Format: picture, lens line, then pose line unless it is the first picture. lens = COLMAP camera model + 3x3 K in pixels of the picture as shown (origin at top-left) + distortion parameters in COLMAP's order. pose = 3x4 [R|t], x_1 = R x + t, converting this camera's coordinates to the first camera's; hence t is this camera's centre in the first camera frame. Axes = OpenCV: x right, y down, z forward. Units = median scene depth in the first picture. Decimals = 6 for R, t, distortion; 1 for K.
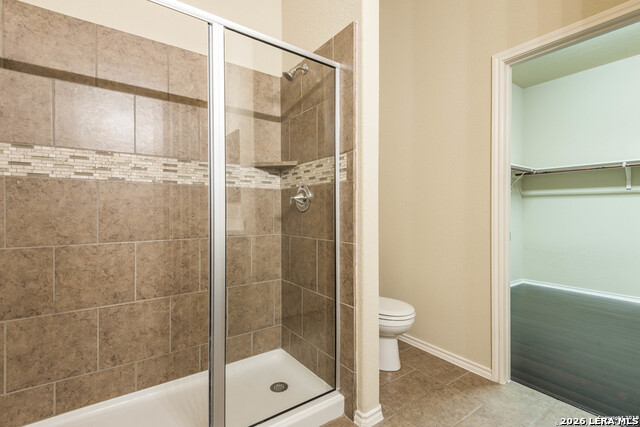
lens RADIAL K [[292.6, 0, 321.7], [0, 292.6, 211.7], [0, 0, 1]] dist [0.032660, -0.016351]
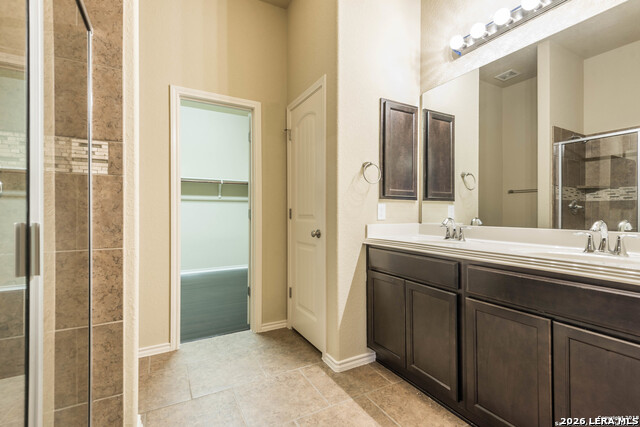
lens RADIAL K [[292.6, 0, 321.7], [0, 292.6, 211.7], [0, 0, 1]] dist [0.032660, -0.016351]
pose [[0.113772, 0.001277, 0.993506, -0.679365], [0.005138, 0.999985, -0.001874, 0.004147], [-0.993494, 0.005318, 0.113764, 0.294611]]
